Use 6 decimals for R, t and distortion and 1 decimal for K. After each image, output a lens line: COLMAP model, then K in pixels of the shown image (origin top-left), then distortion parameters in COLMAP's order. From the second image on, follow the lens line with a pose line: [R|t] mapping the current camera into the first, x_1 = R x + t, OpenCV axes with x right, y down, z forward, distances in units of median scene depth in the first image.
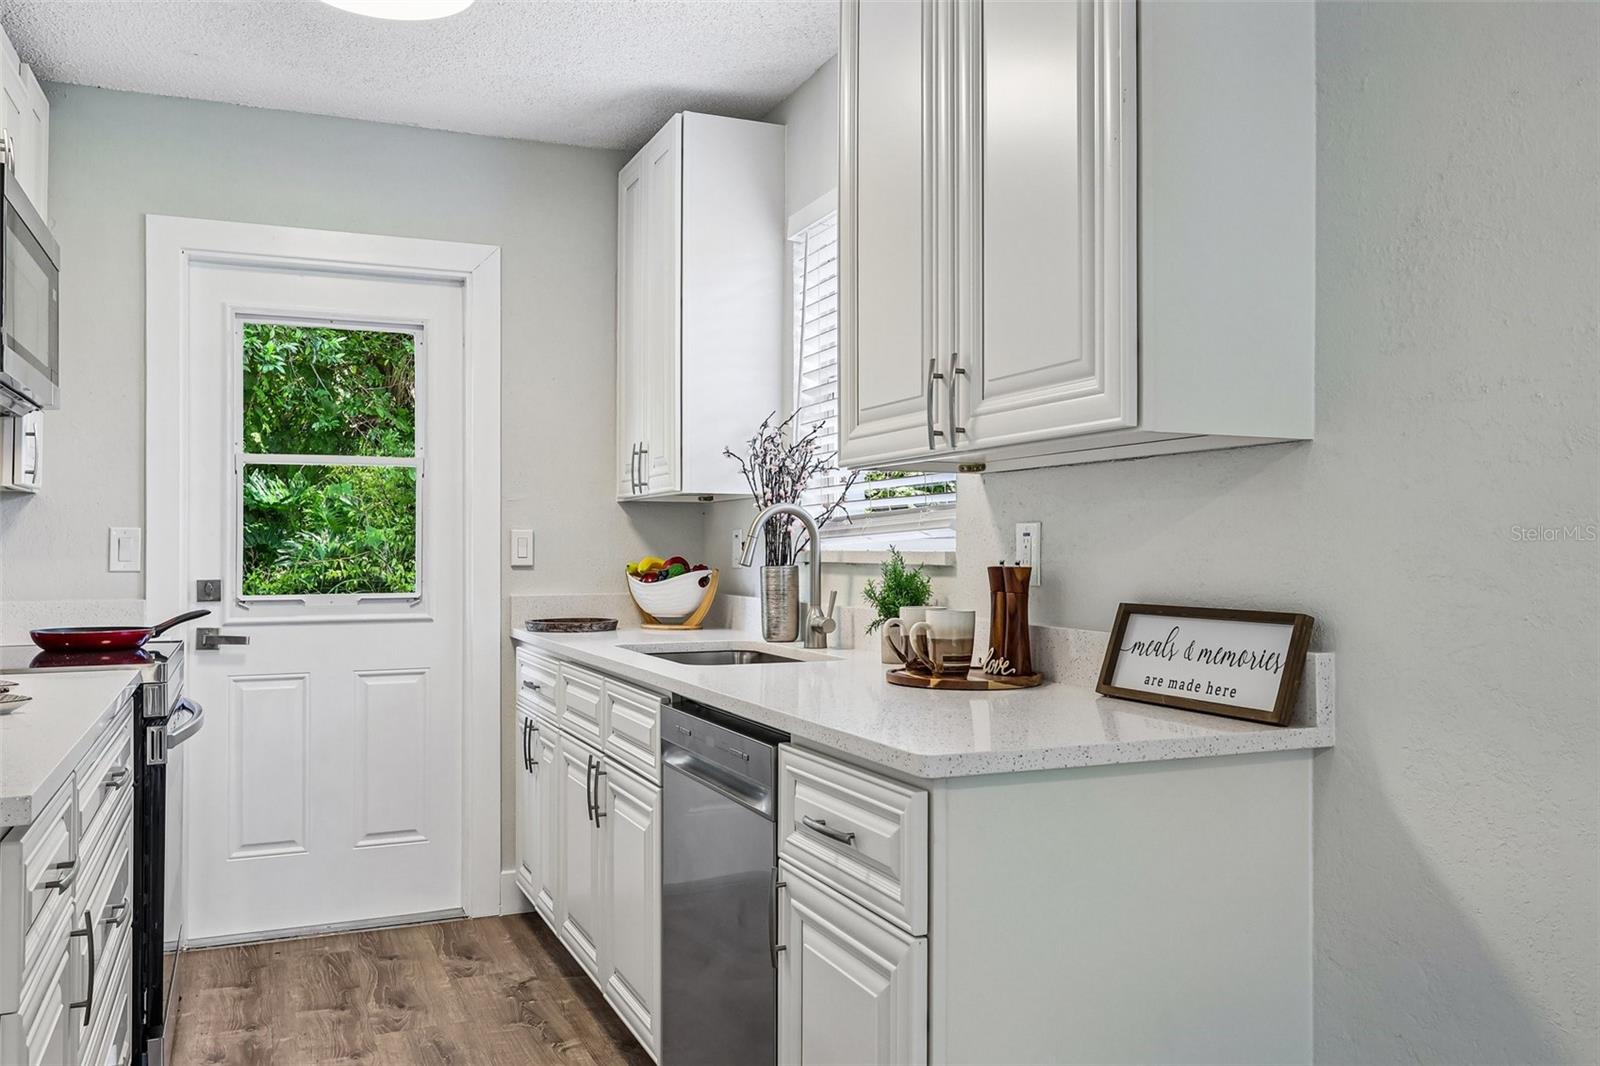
lens RADIAL K [[1277.1, 0, 792.0], [0, 1277.1, 530.3], [0, 0, 1]] dist [0.009870, 0.002613]
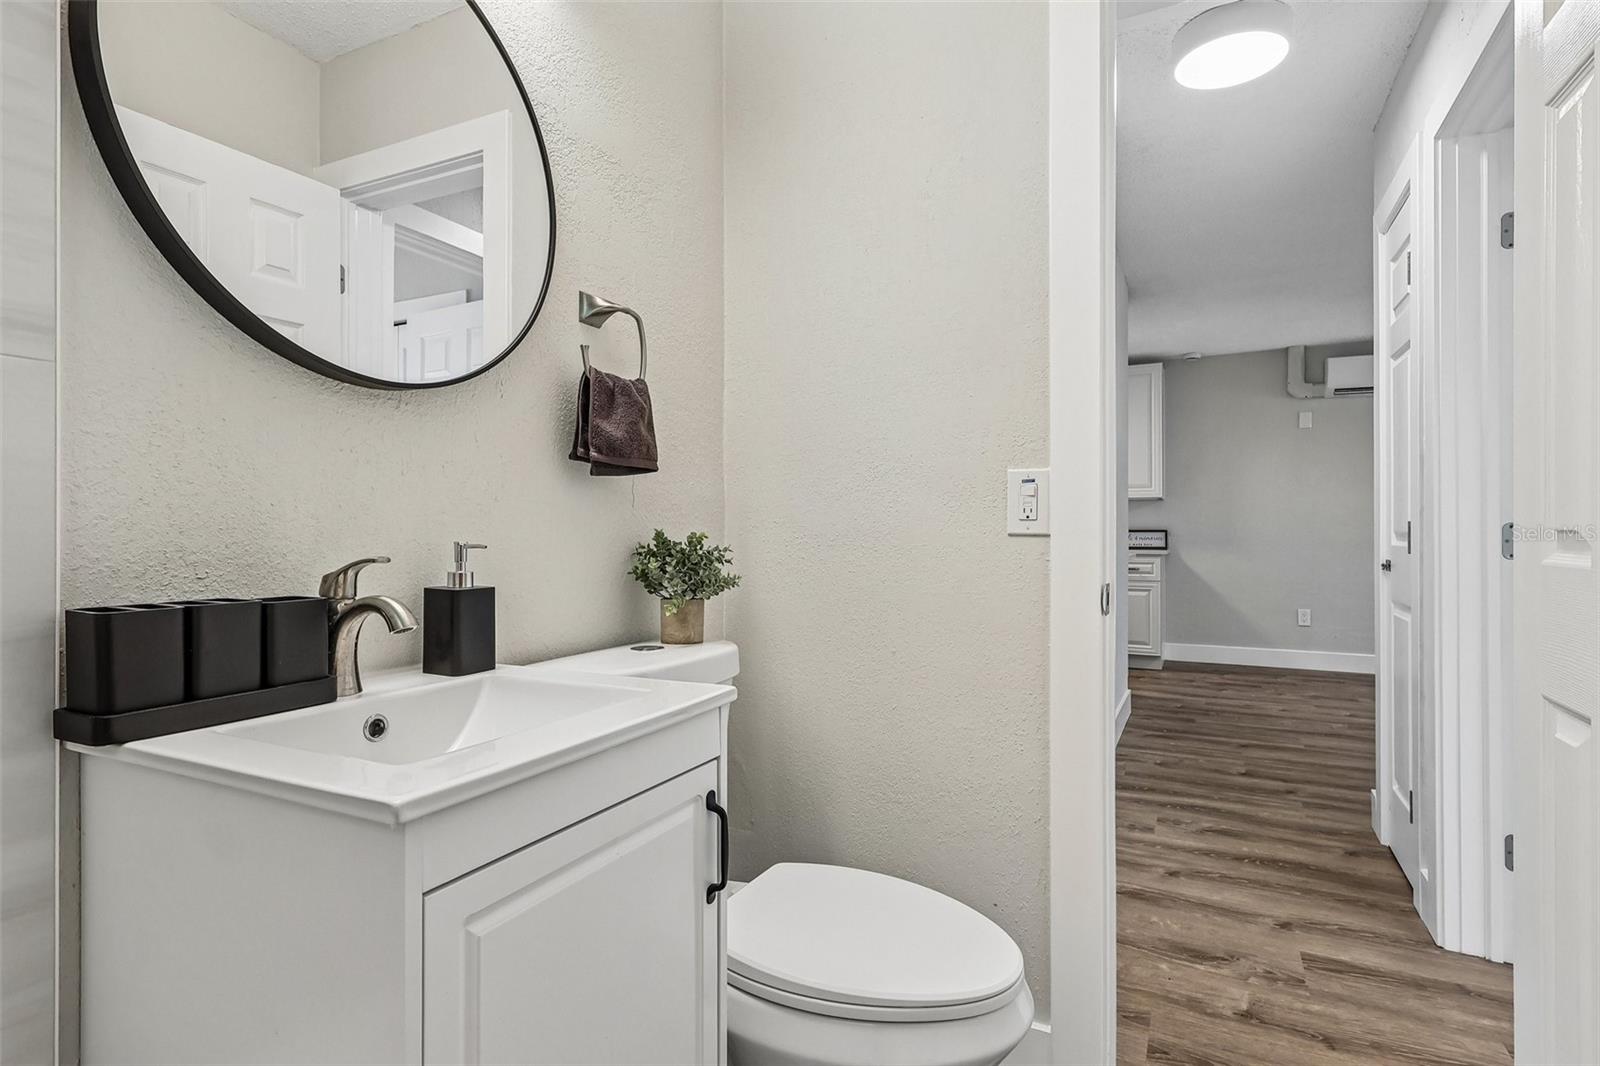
lens RADIAL K [[822.8, 0, 800.0], [0, 822.8, 533.0], [0, 0, 1]] dist [-0.000047, -0.000023]
pose [[0.750746, -0.000069, 0.660590, -1.741500], [-0.010841, 0.999864, 0.012425, 0.026493], [-0.660501, -0.016489, 0.750644, -0.368477]]
